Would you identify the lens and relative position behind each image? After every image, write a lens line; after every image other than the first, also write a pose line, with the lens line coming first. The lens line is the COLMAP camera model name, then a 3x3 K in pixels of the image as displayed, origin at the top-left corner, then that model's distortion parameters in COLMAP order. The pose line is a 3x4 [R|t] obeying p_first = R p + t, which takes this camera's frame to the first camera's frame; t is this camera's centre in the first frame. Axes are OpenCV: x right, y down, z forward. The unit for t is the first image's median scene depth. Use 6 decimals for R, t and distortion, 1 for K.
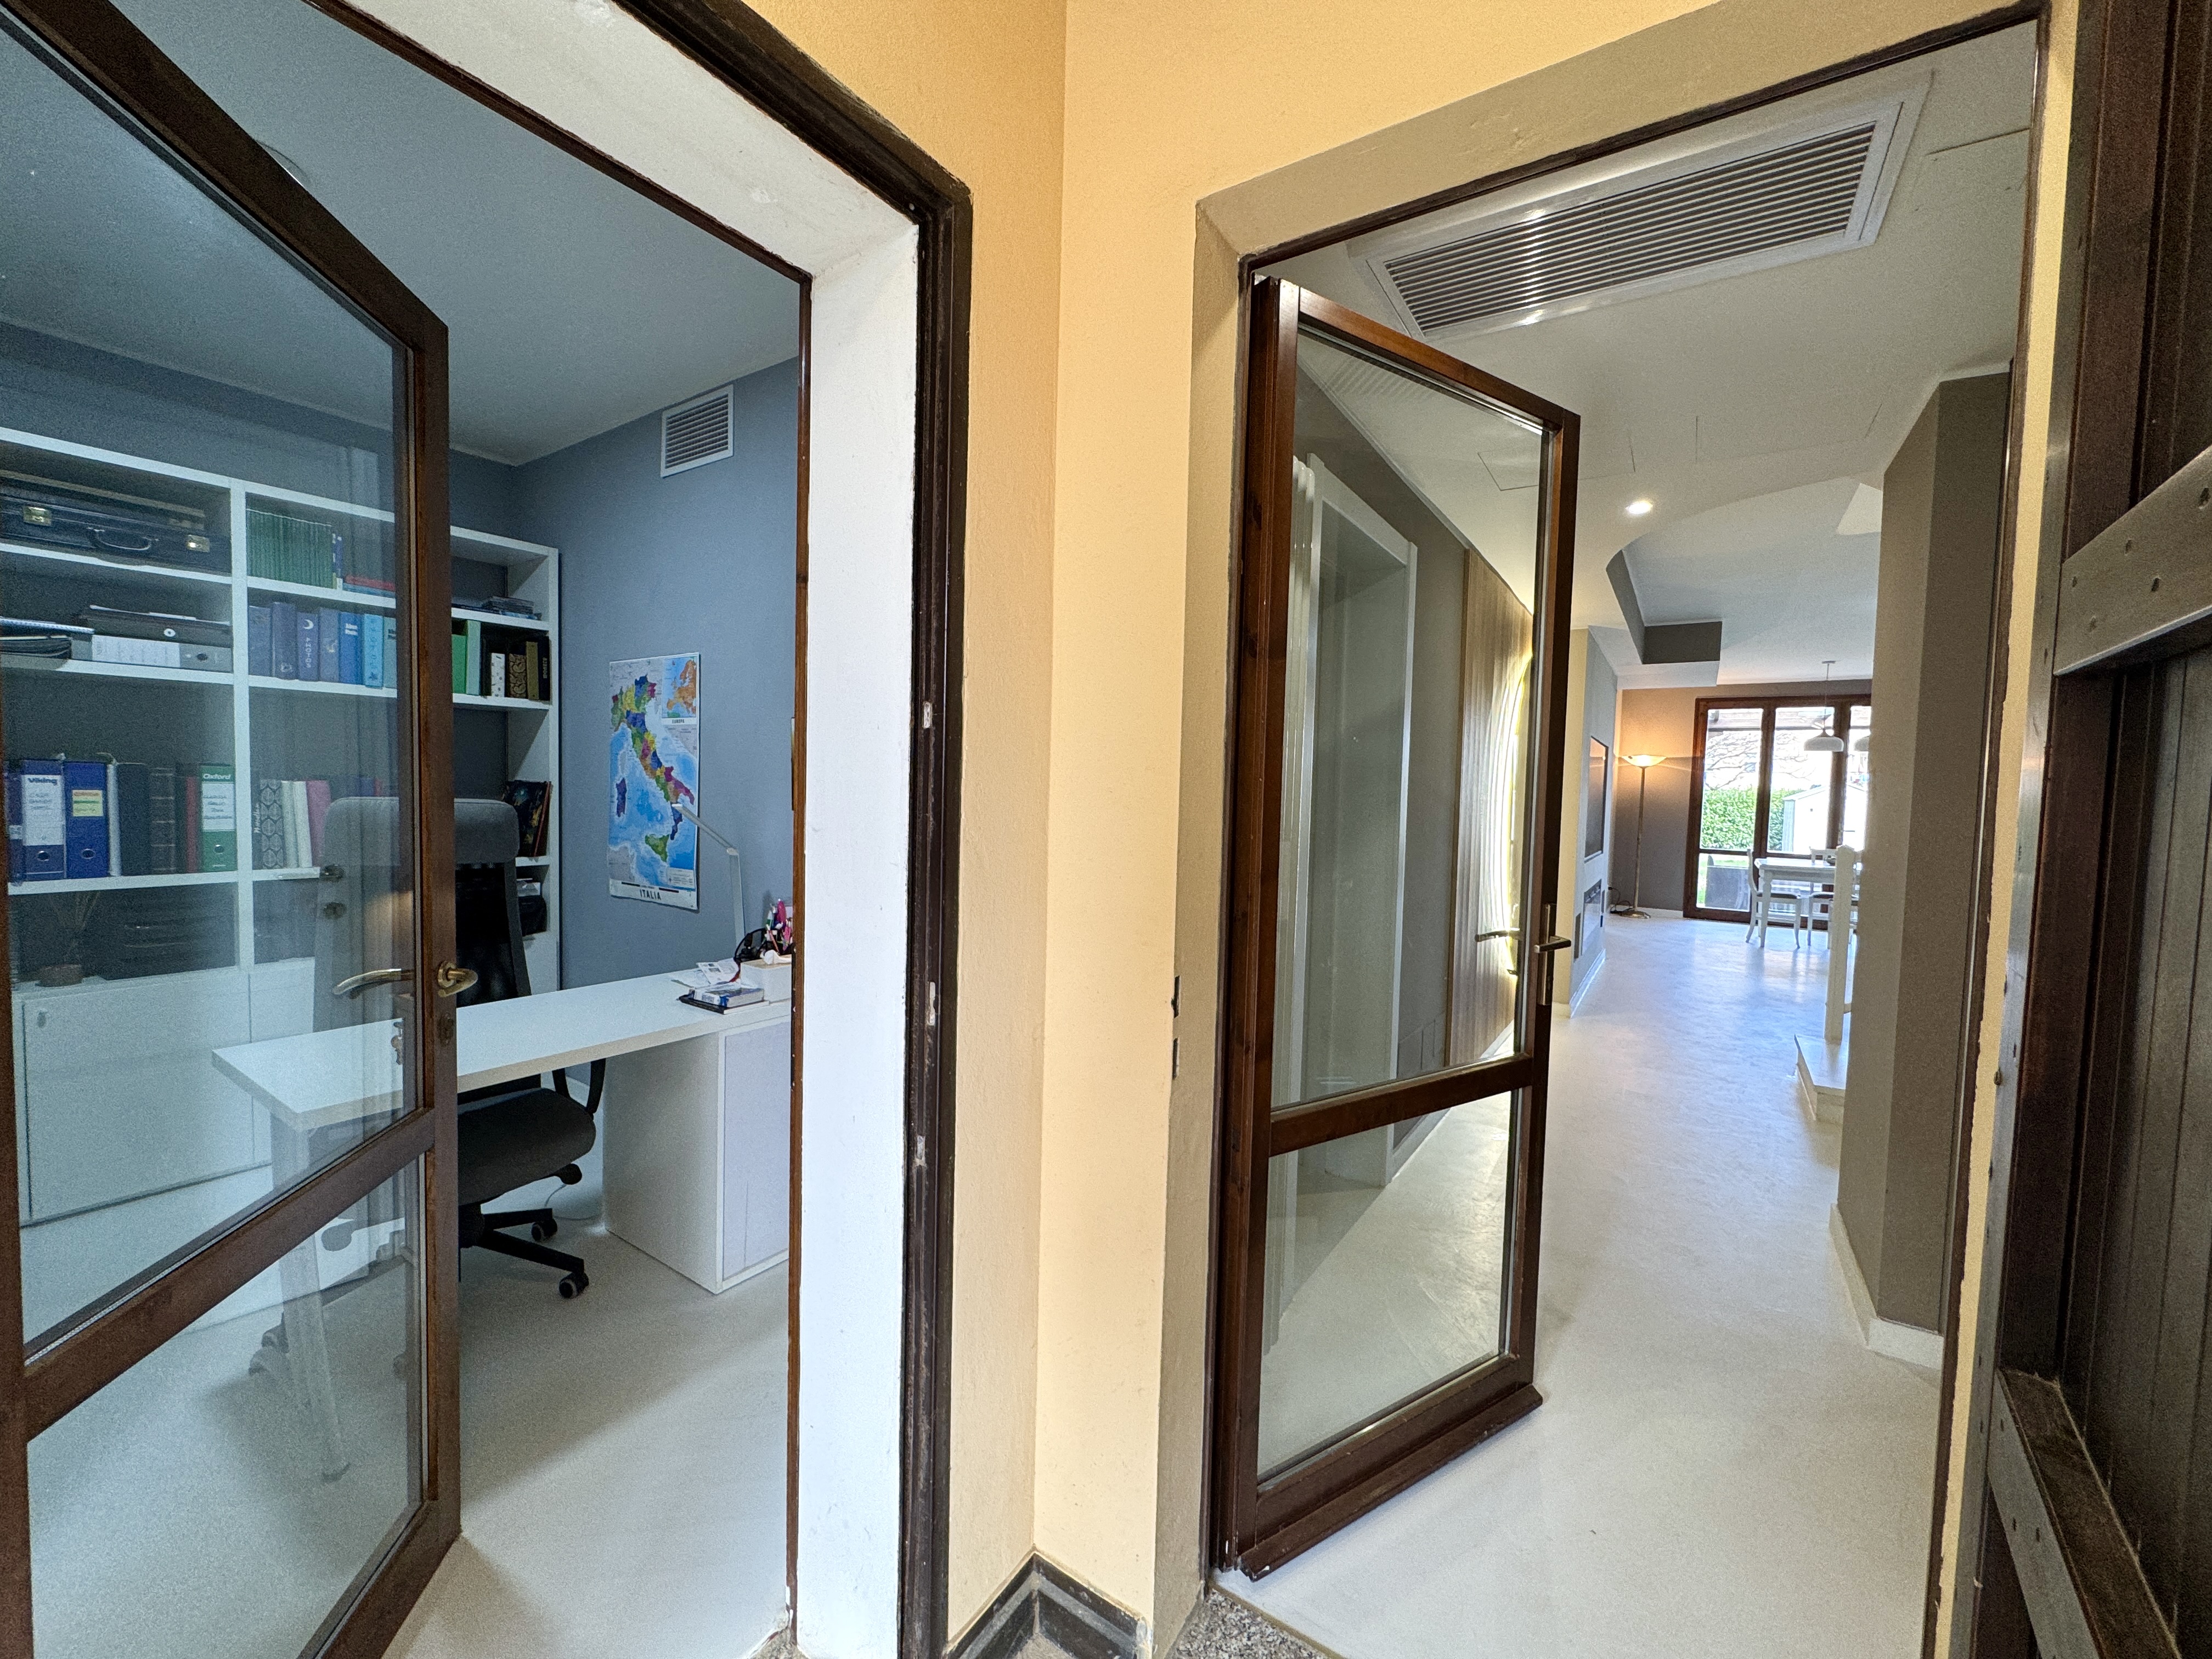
lens RADIAL K [[887.1, 0, 1106.6], [0, 887.1, 824.7], [0, 0, 1]] dist [-0.000730, 0.000019]
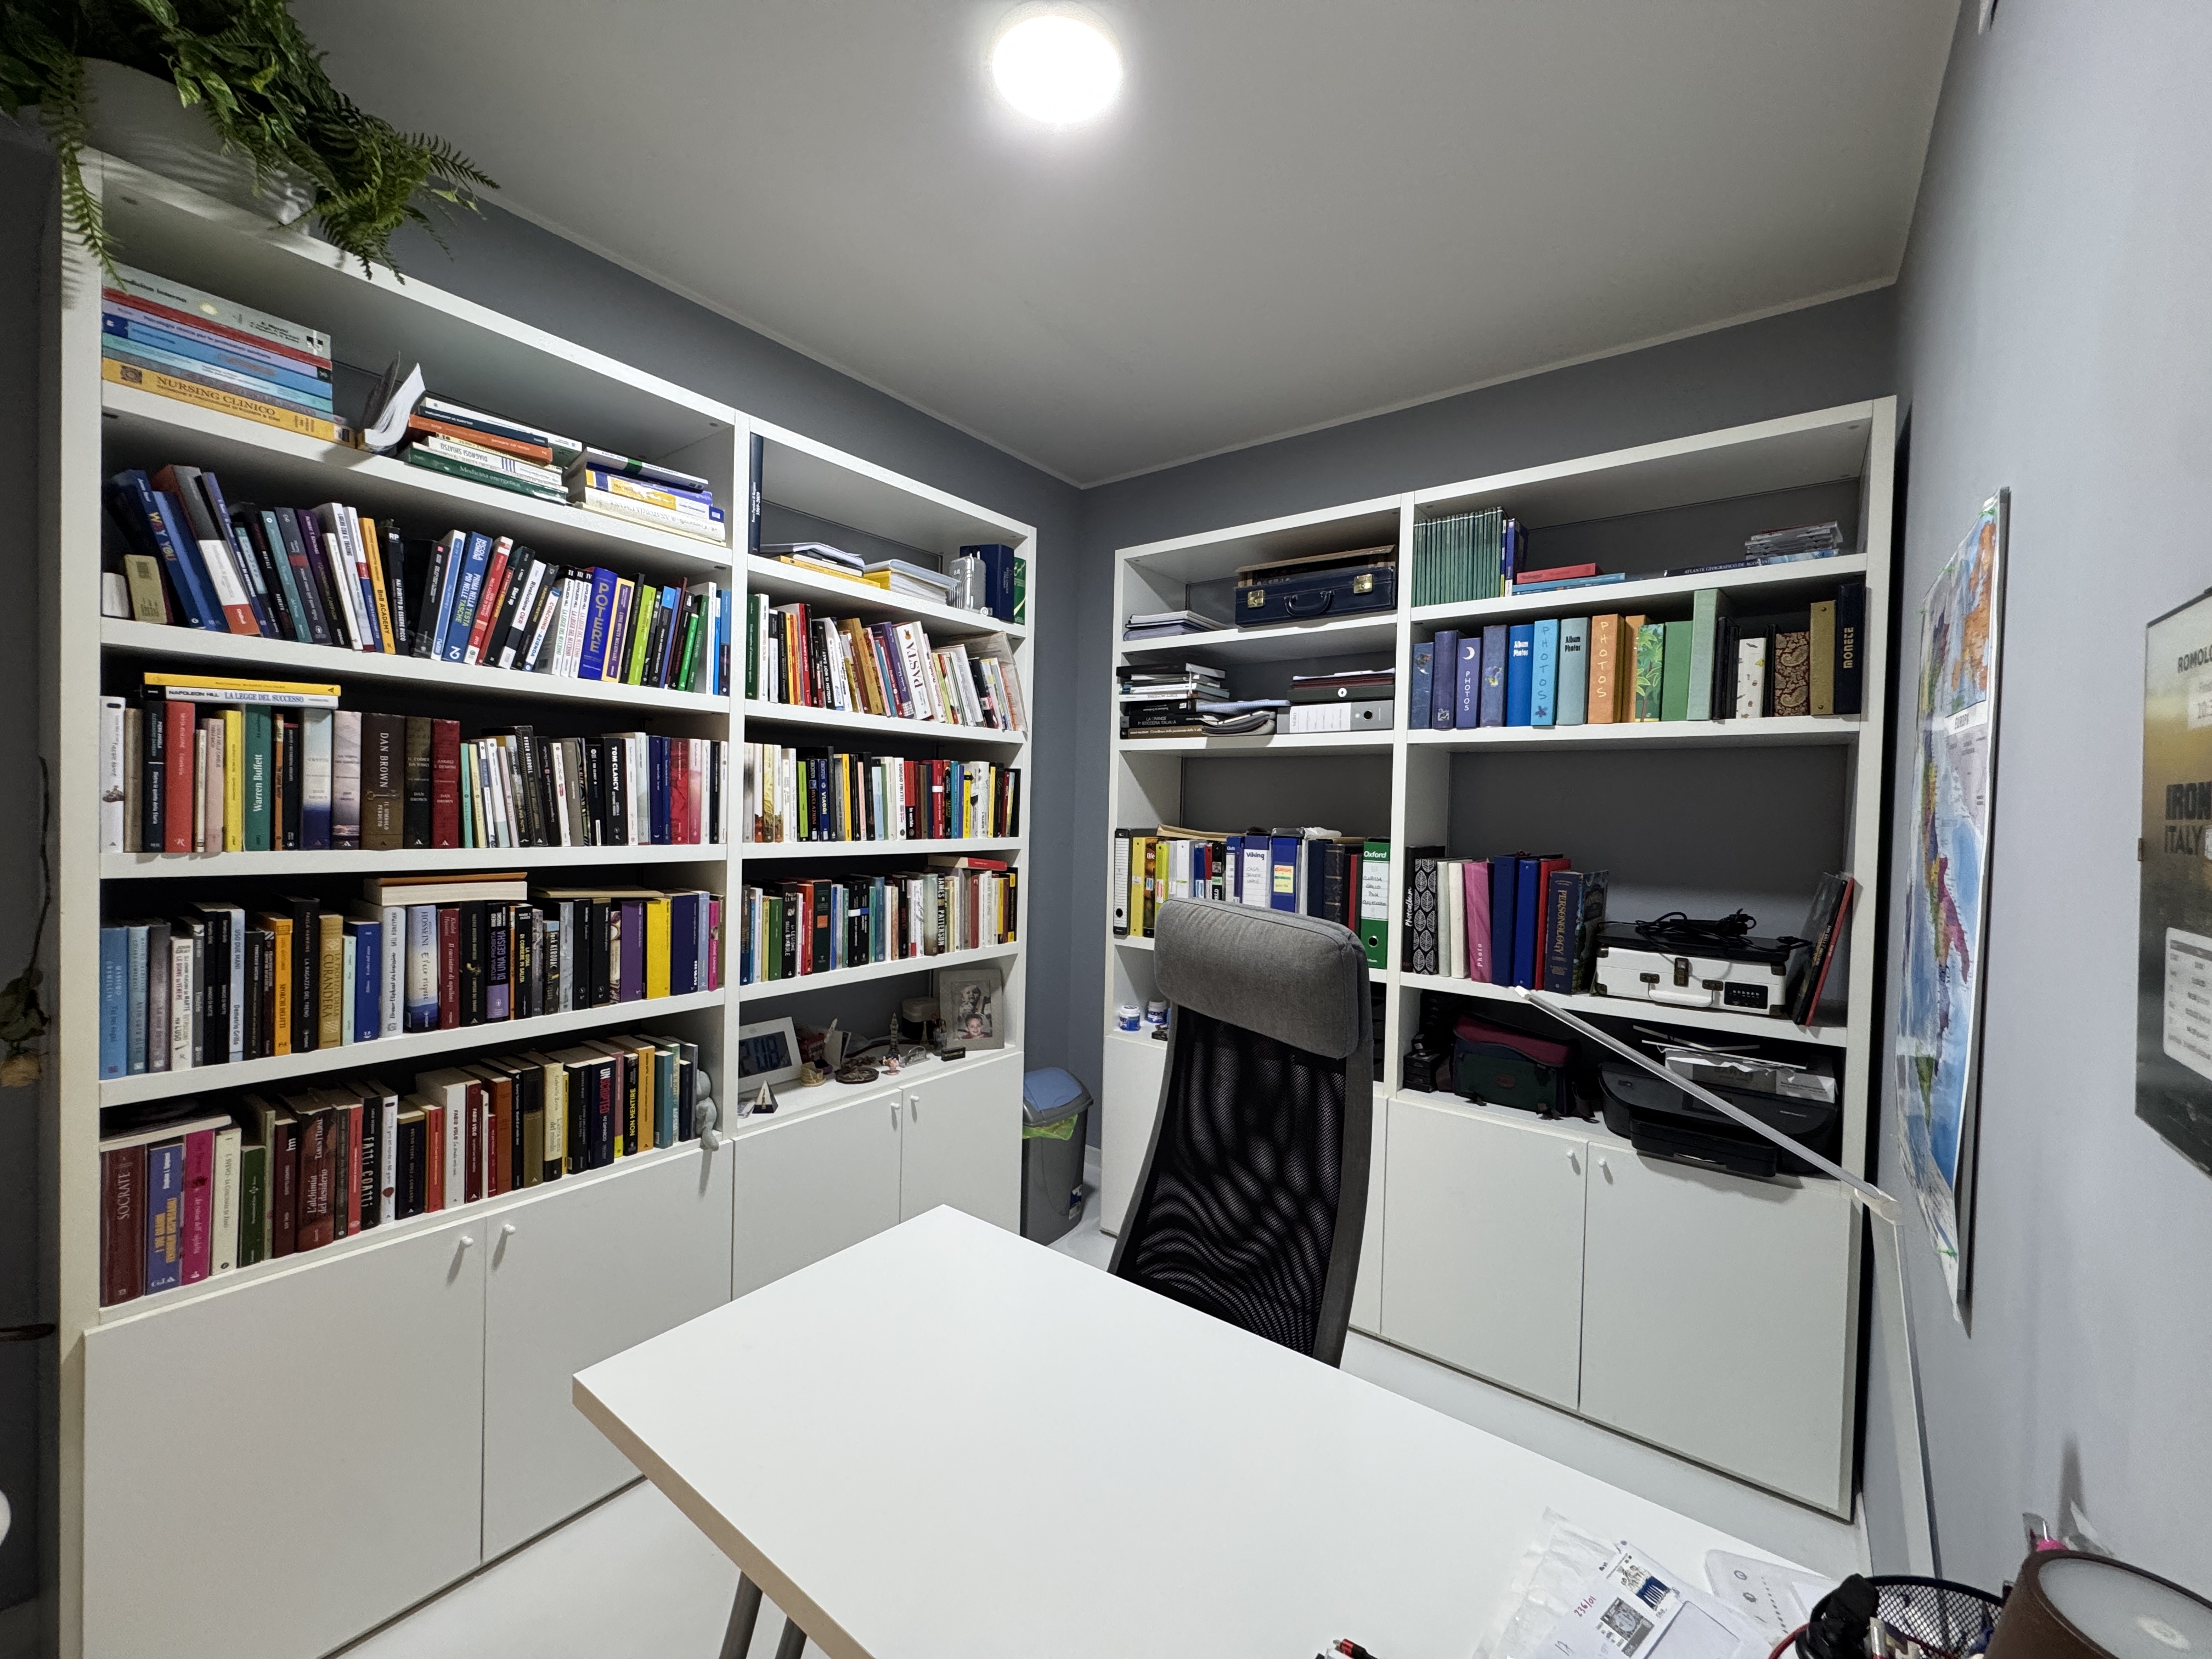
lens RADIAL K [[887.1, 0, 1106.7], [0, 887.1, 823.8], [0, 0, 1]] dist [-0.000730, 0.000019]
pose [[-0.060868, -0.010146, -0.998094, -0.141361], [-0.068237, 0.997651, -0.005980, -0.058215], [0.995811, 0.067743, -0.061418, 0.761996]]
